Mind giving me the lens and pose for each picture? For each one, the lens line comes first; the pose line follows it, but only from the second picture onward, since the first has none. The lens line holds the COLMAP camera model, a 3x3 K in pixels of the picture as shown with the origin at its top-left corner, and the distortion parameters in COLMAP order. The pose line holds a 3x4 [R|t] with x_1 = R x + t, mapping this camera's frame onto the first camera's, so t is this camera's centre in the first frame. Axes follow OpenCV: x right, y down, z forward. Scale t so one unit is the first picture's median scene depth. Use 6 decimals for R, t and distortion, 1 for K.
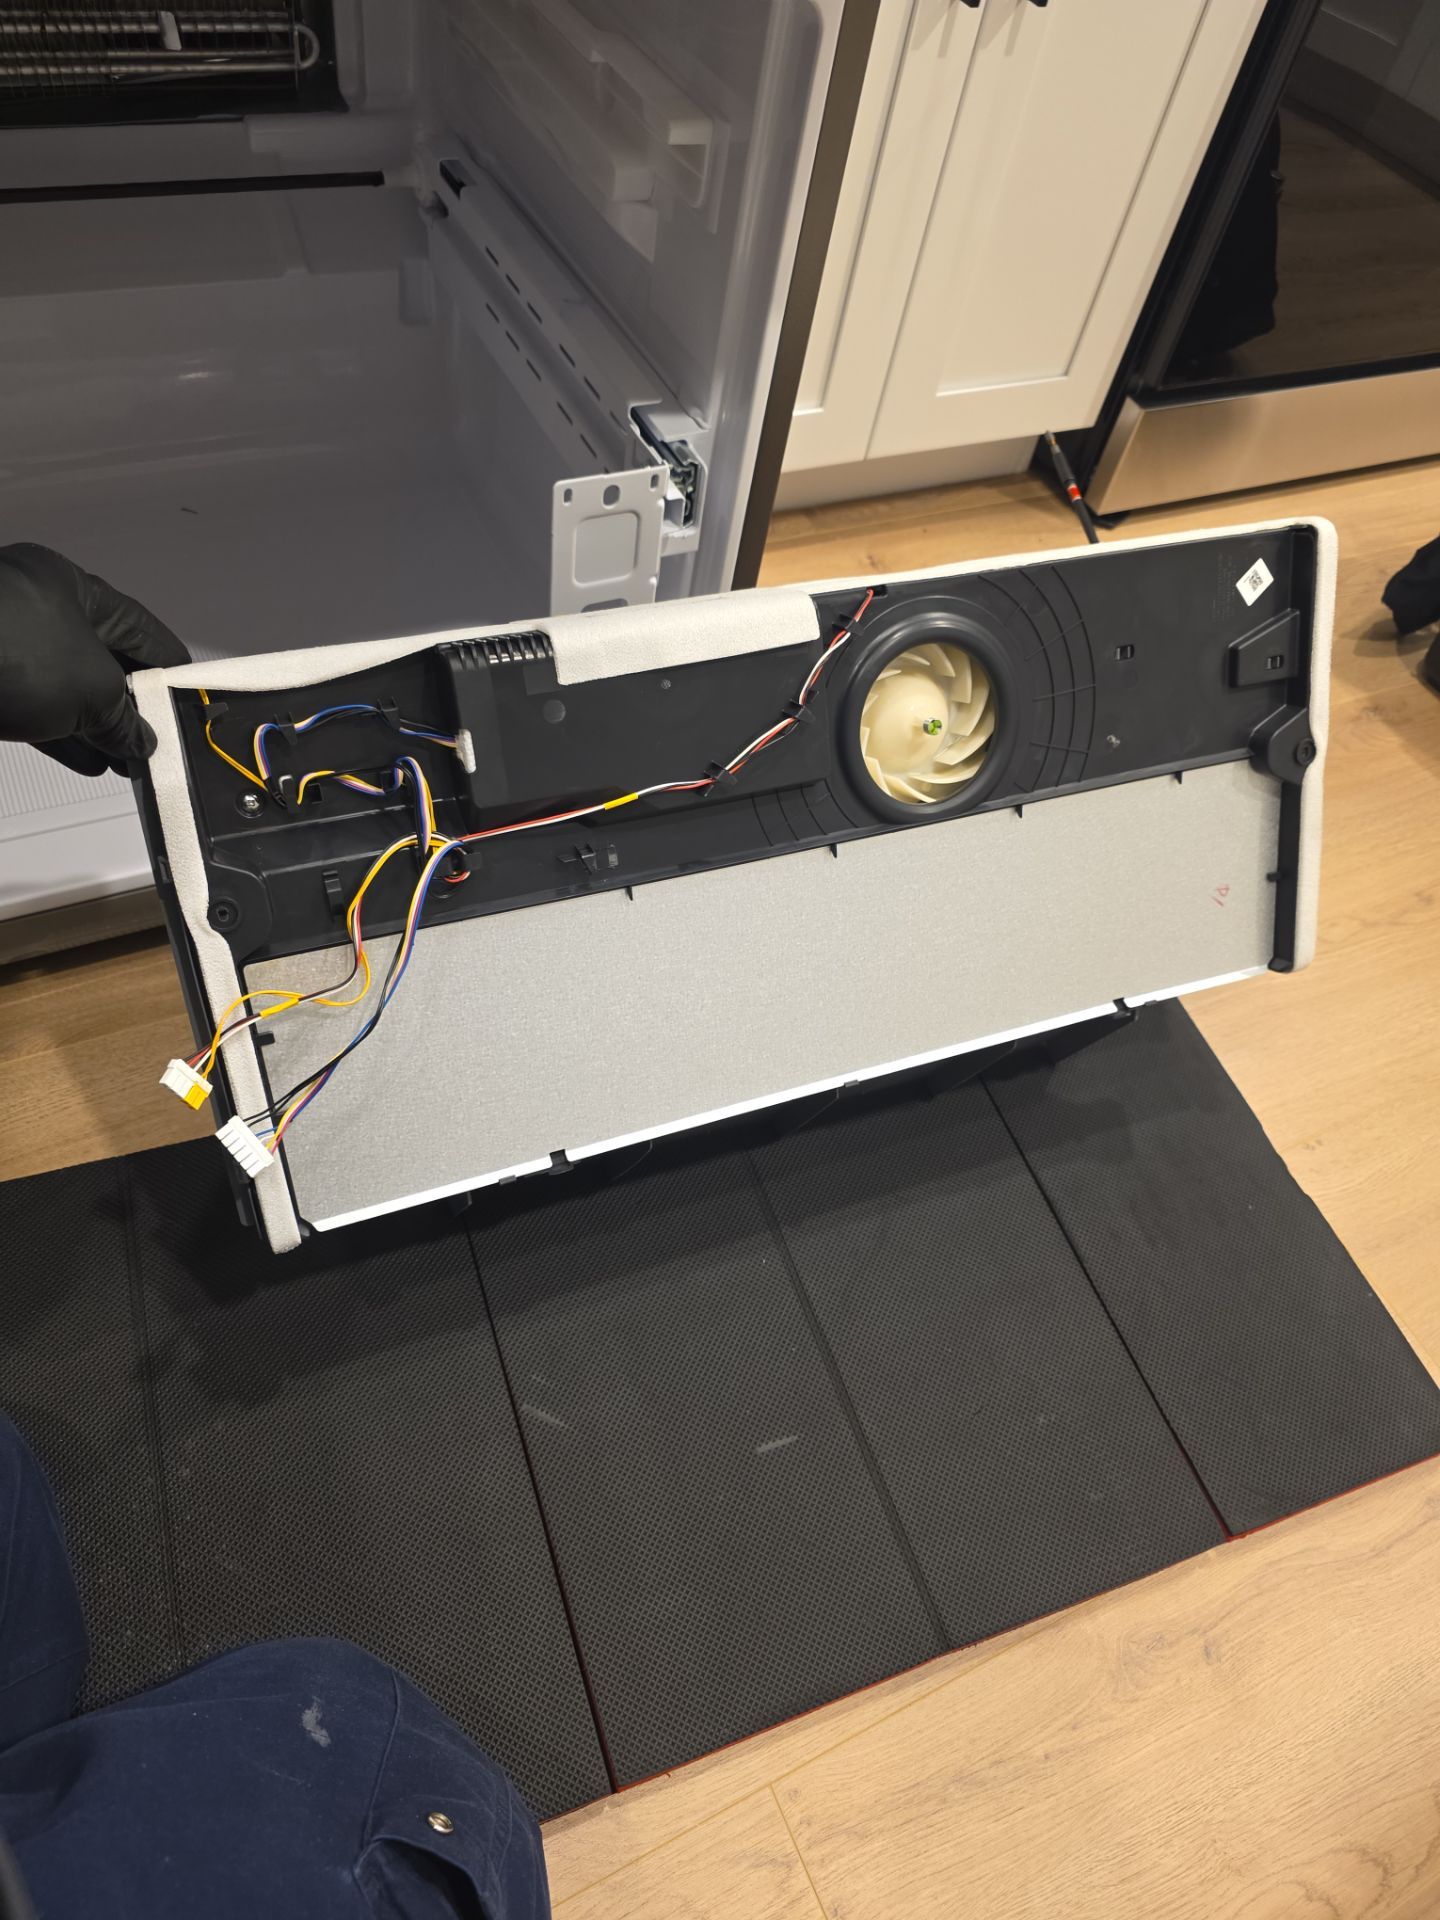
lens RADIAL K [[1314.1, 0, 734.0], [0, 1314.1, 961.4], [0, 0, 1]] dist [0.034896, -0.038101]
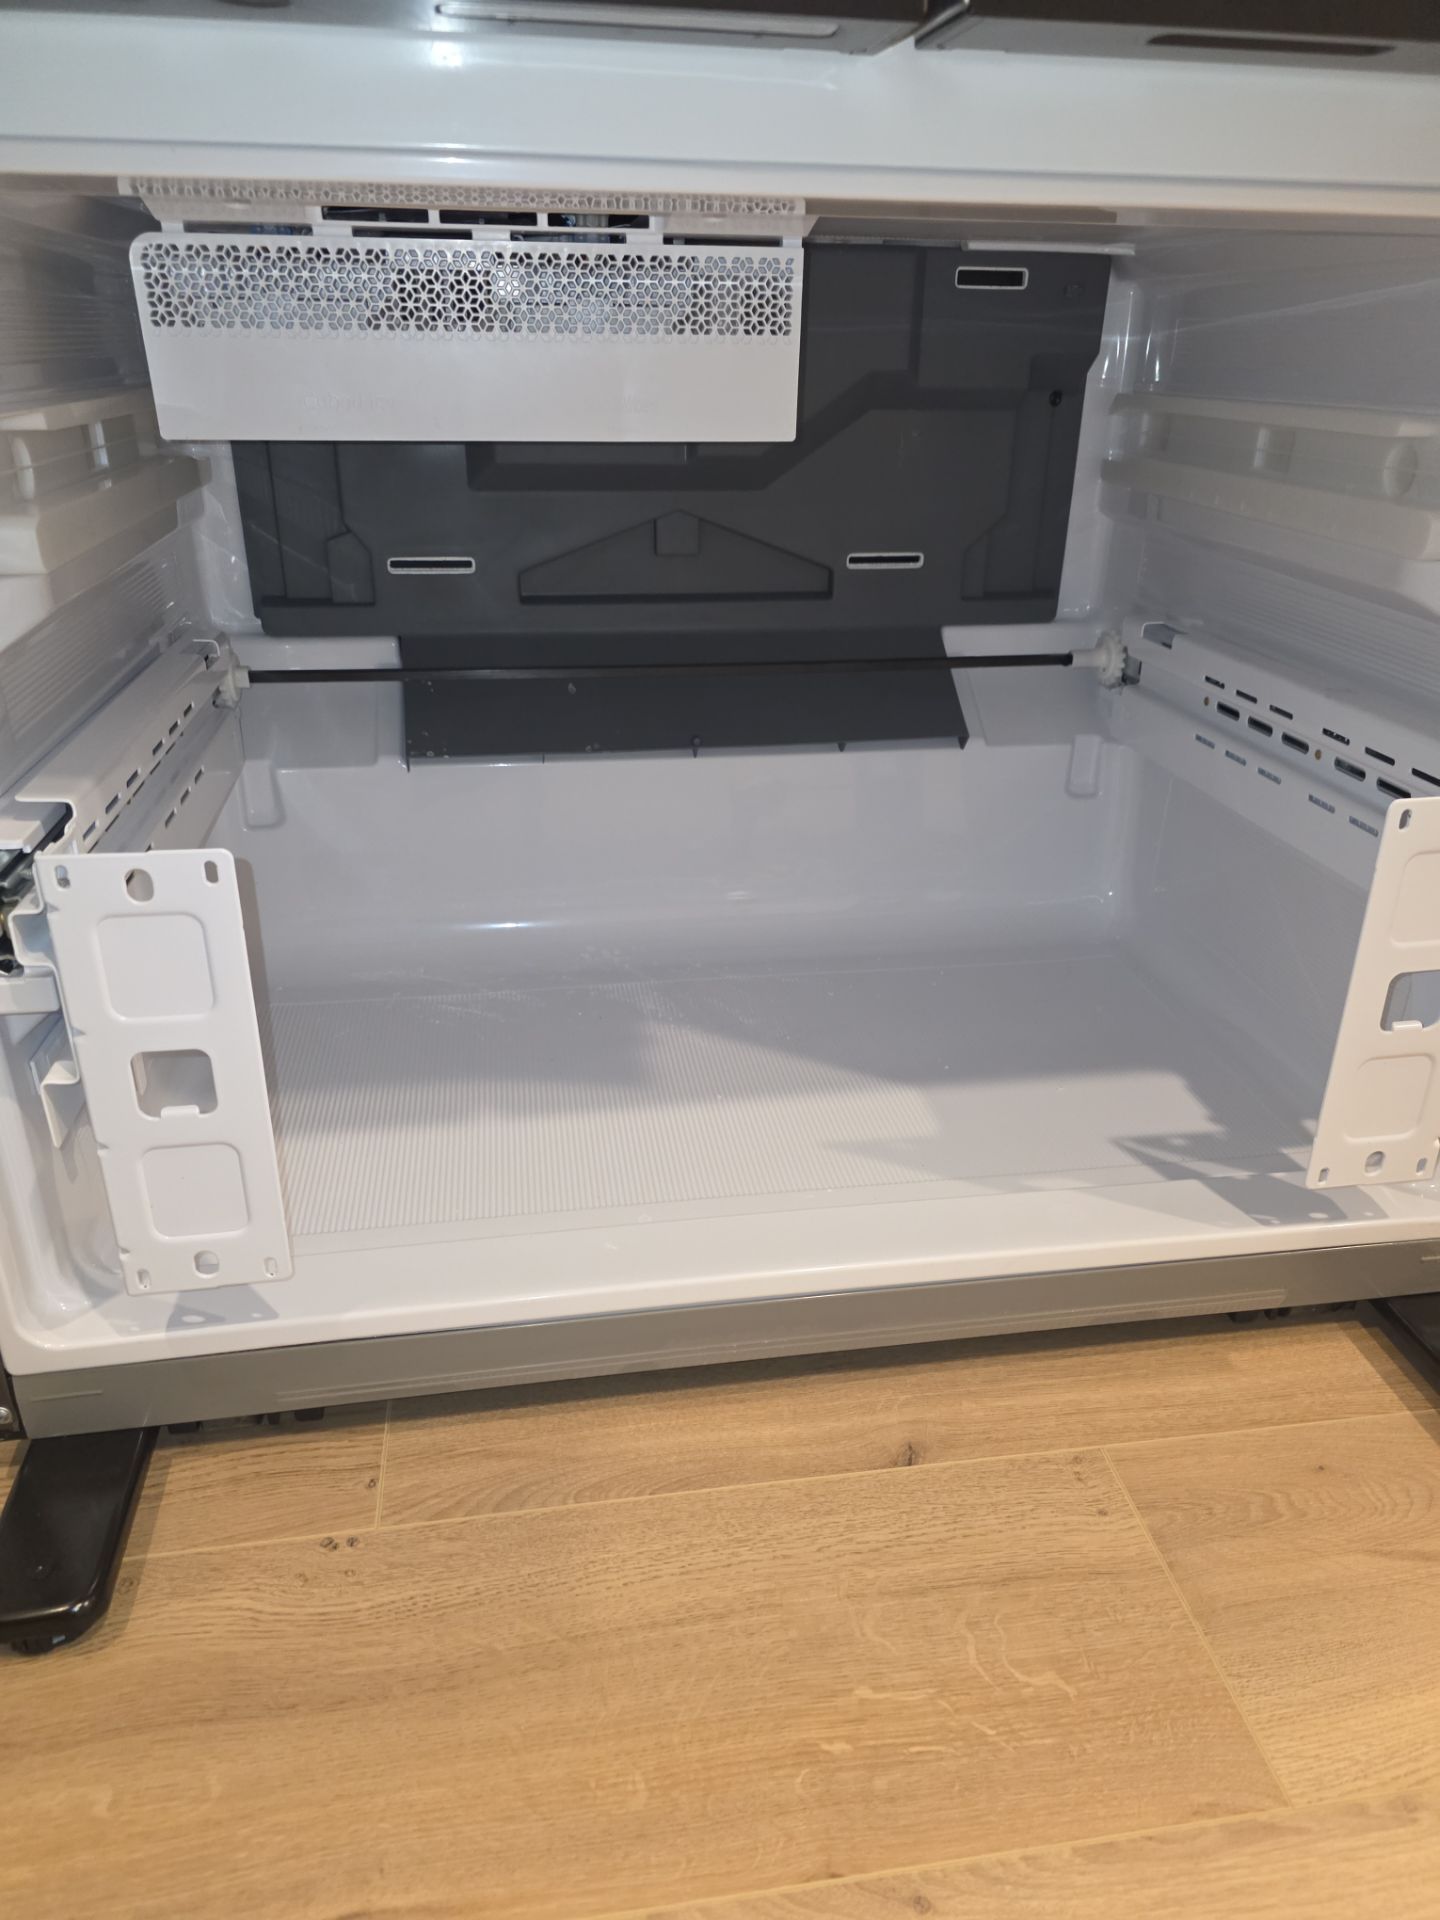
lens RADIAL K [[1314.1, 0, 716.6], [0, 1314.1, 962.0], [0, 0, 1]] dist [0.034896, -0.038101]
pose [[0.944546, 0.004508, -0.328349, -0.201556], [-0.159647, 0.880089, -0.447165, 0.115056], [0.286961, 0.474787, 0.832004, 0.203080]]
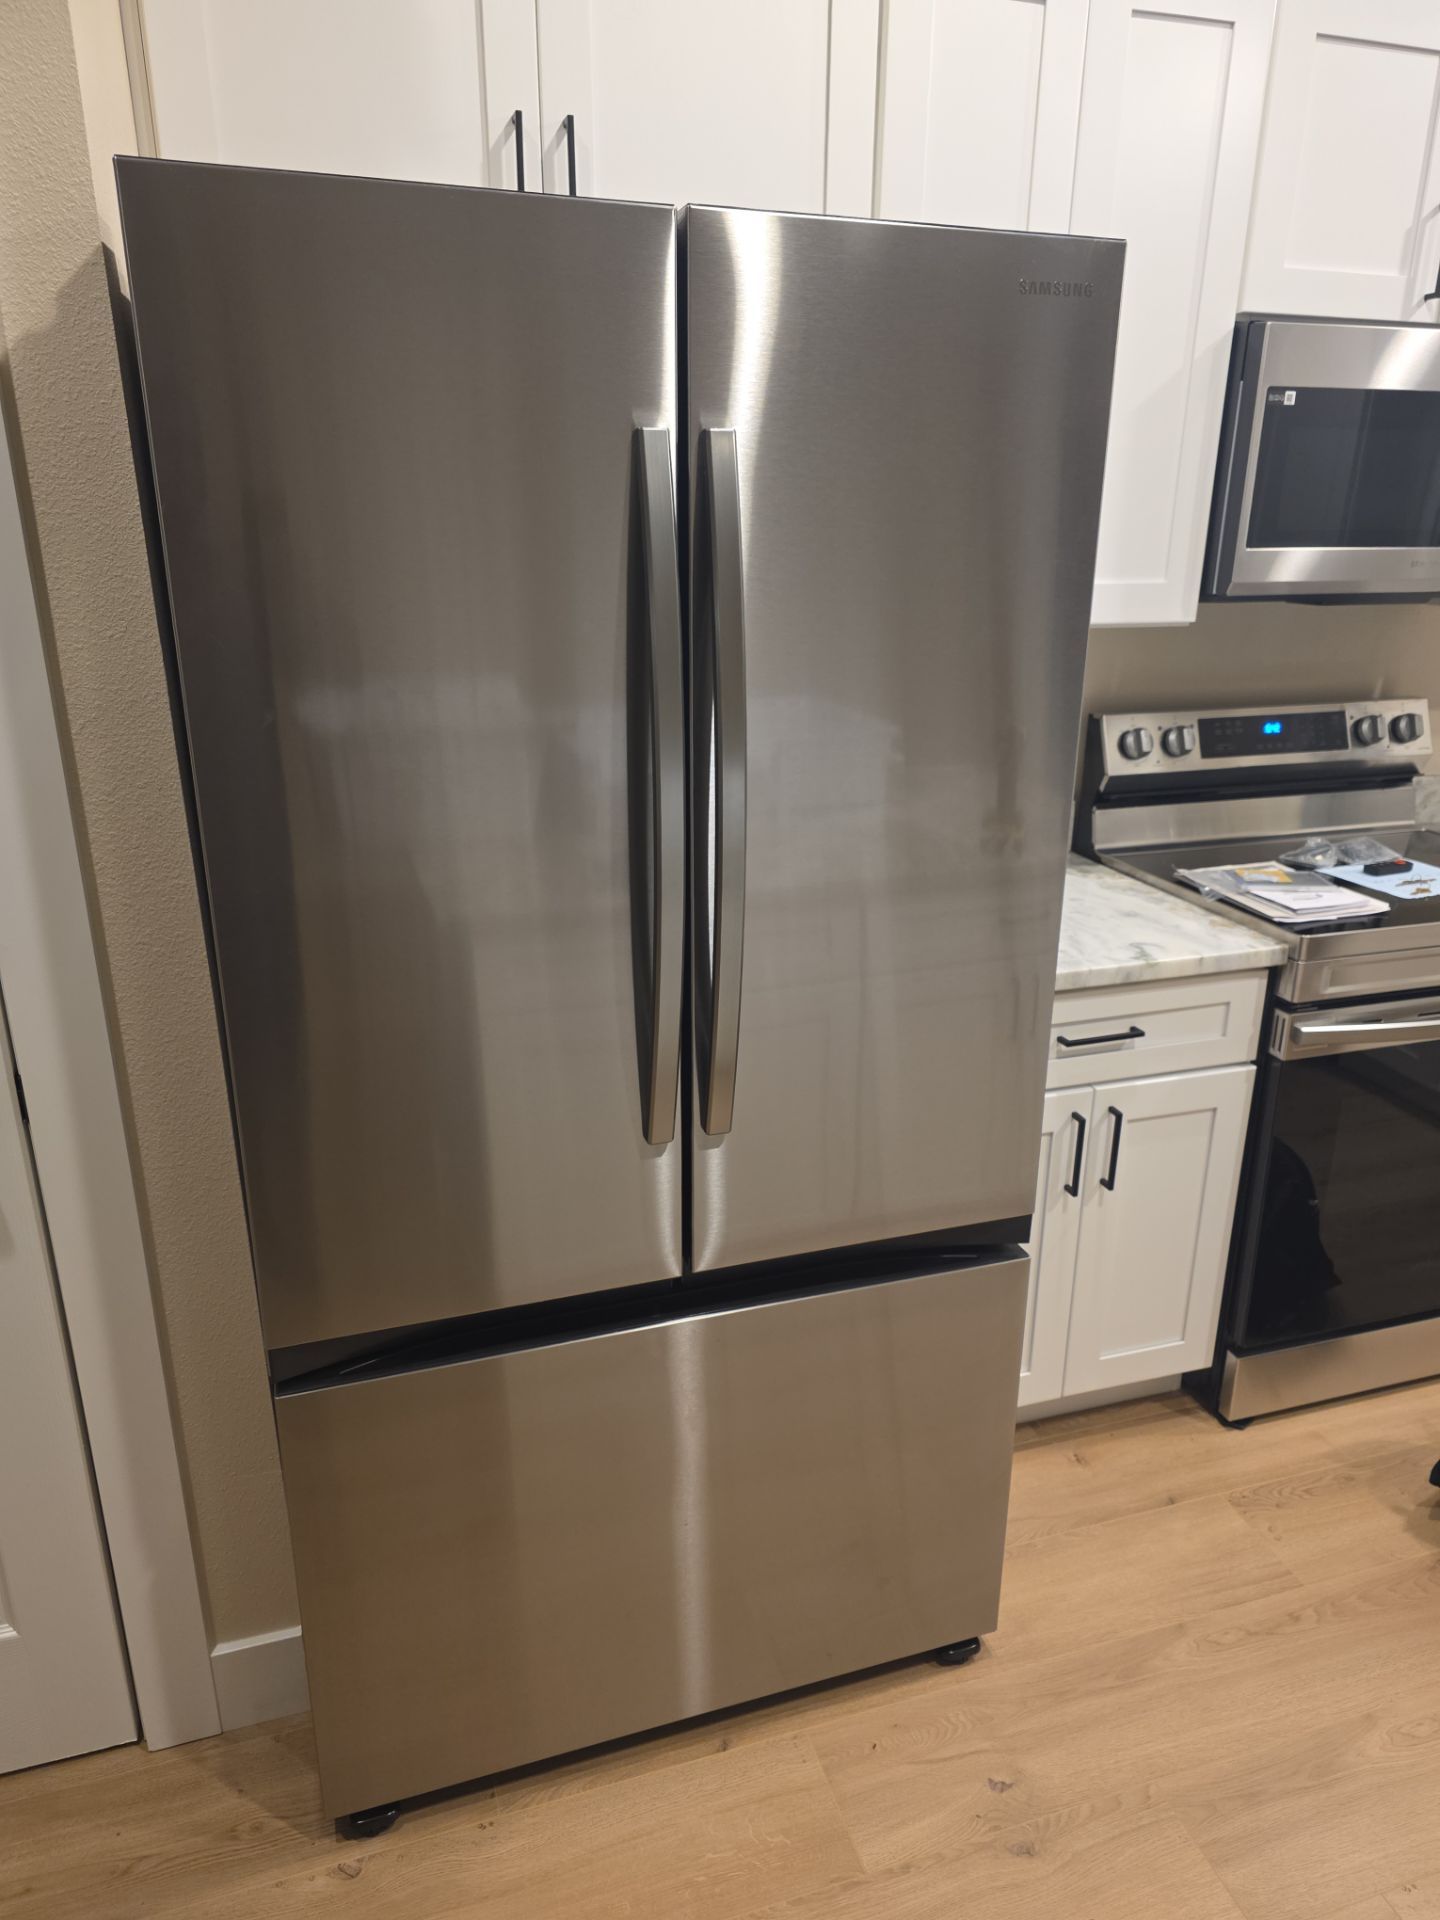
lens RADIAL K [[1314.1, 0, 726.8], [0, 1314.1, 951.3], [0, 0, 1]] dist [0.034896, -0.038101]
pose [[0.976842, -0.097944, -0.190226, 0.077079], [-0.027208, 0.824989, -0.564493, 0.128655], [0.212223, 0.556597, 0.803219, -0.921299]]
